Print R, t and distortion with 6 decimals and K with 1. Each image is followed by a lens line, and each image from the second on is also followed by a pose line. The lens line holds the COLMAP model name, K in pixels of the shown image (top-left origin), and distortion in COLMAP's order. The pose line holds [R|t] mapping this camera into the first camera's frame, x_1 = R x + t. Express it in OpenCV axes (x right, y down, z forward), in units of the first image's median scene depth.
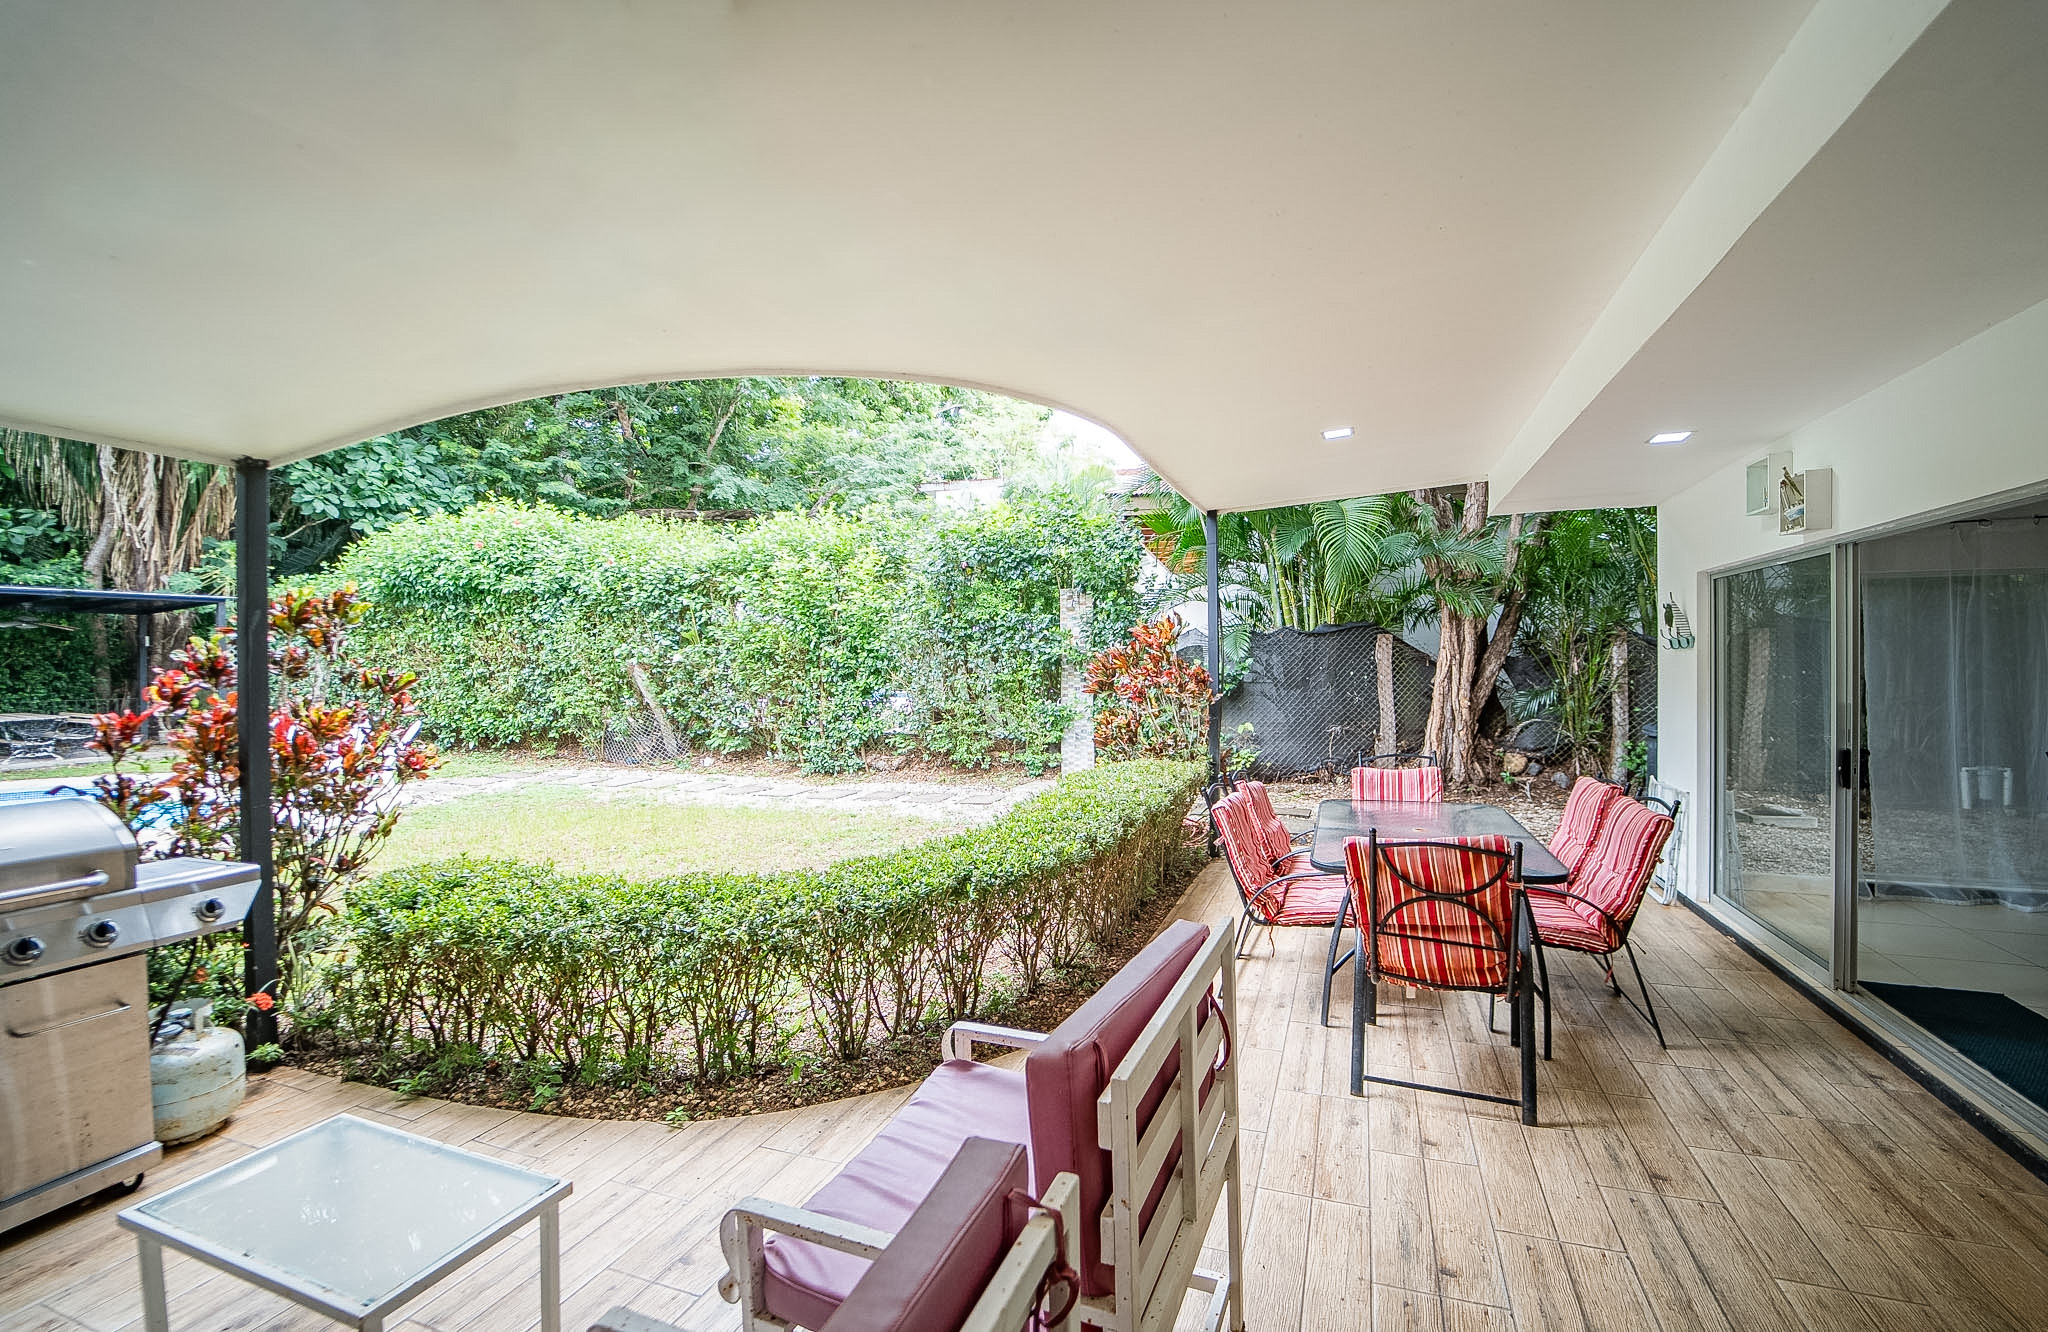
lens RADIAL K [[853.7, 0, 1034.0], [0, 853.7, 673.2], [0, 0, 1]] dist [-0.003678, -0.000471]
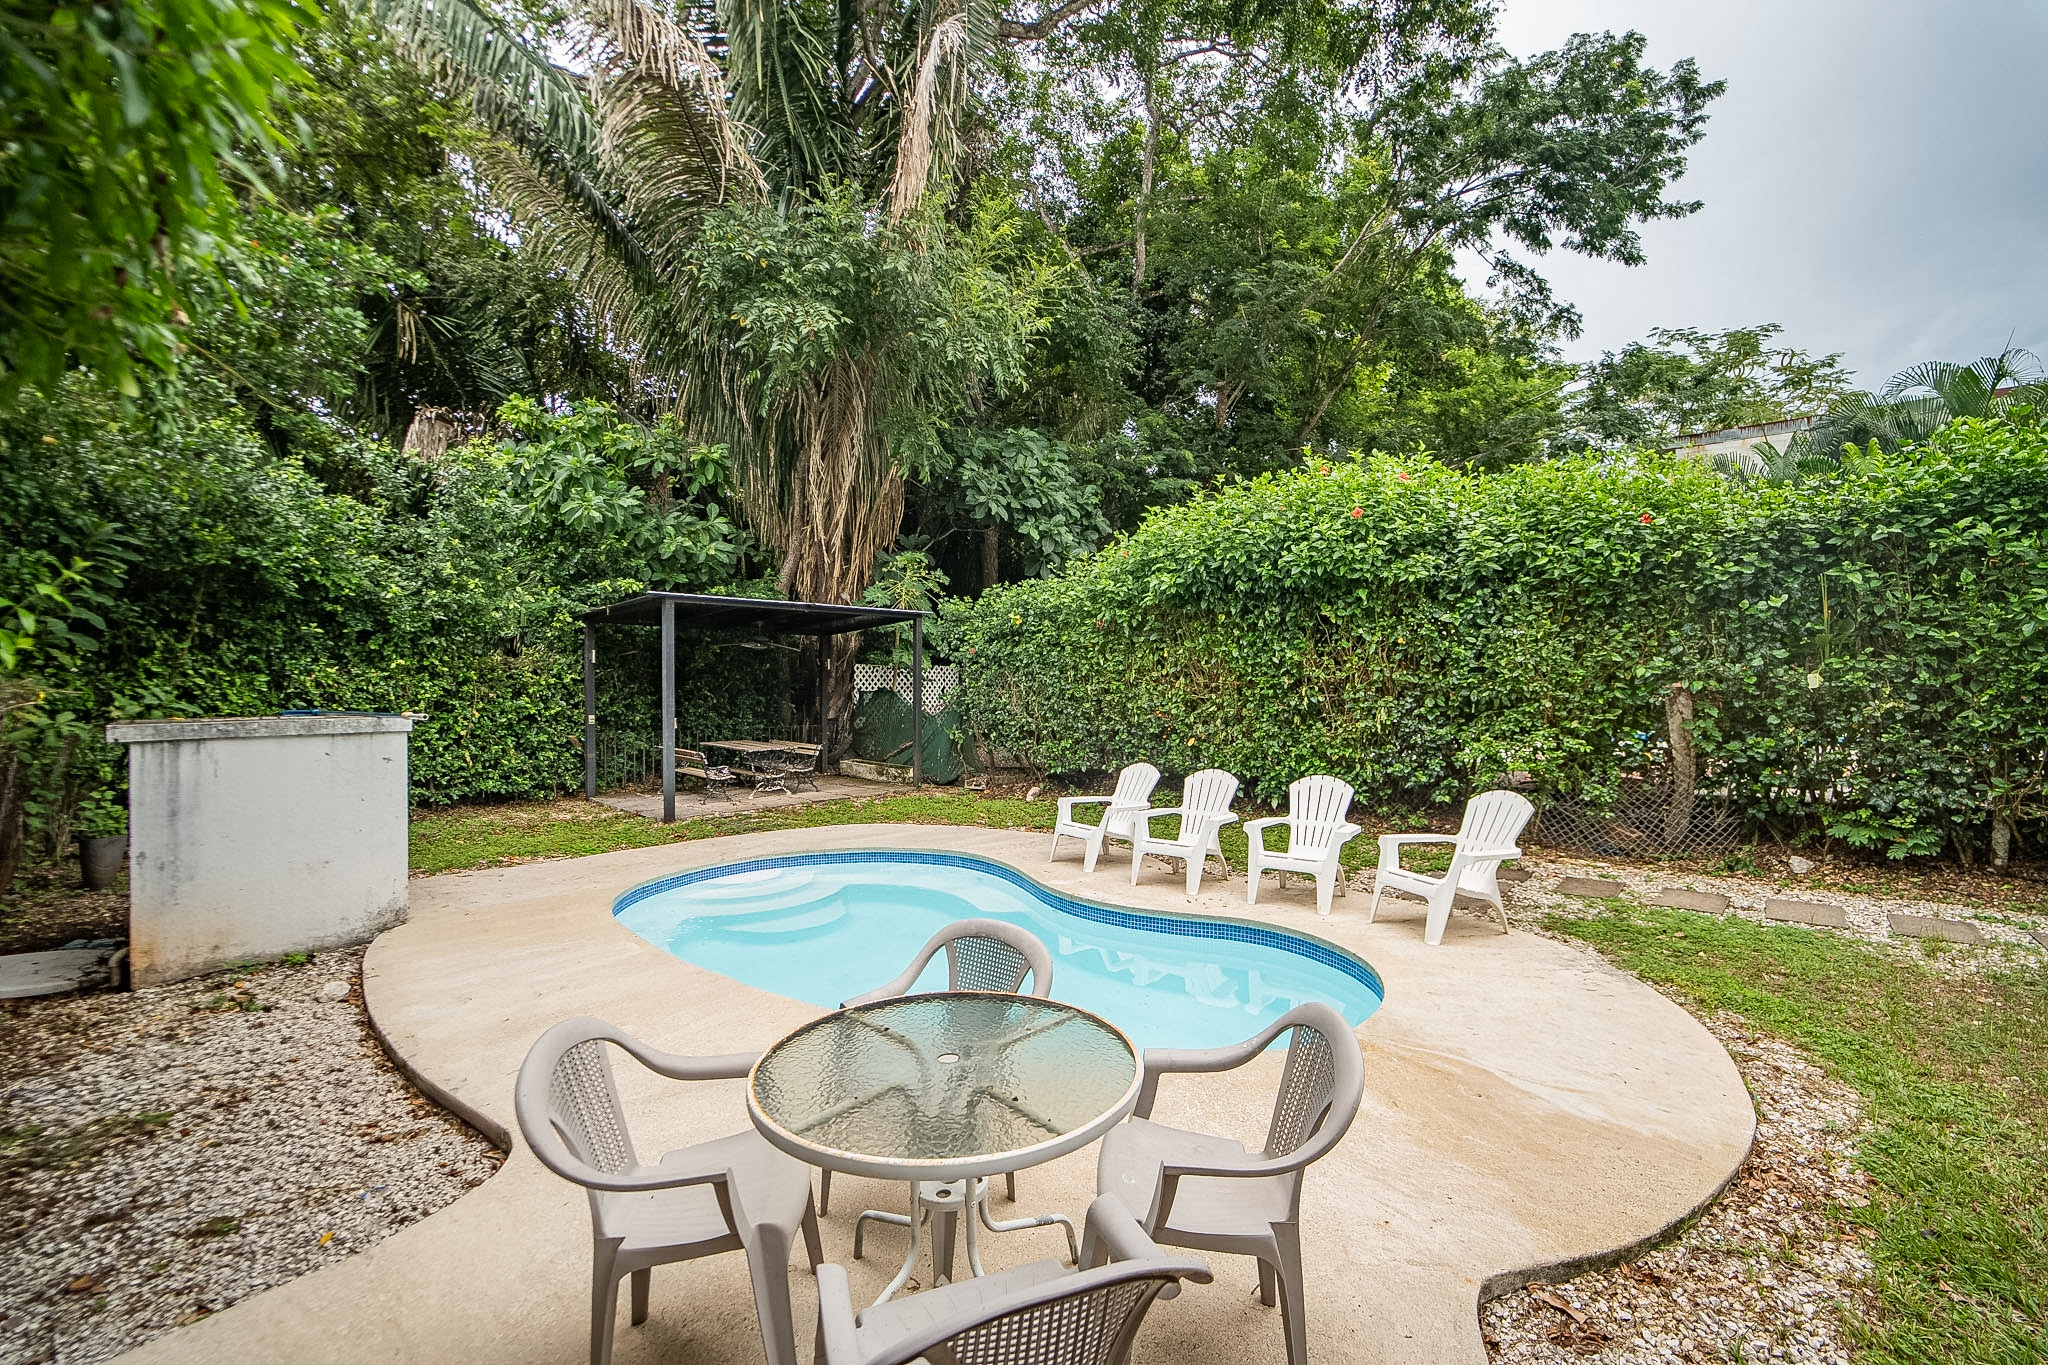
lens RADIAL K [[838.4, 0, 1019.4], [0, 838.4, 690.6], [0, 0, 1]] dist [-0.011151, -0.000207]
pose [[0.929116, 0.005518, -0.369747, -0.512529], [-0.011953, 0.999814, -0.015115, 0.002090], [0.369595, 0.018463, 0.929010, 0.227872]]
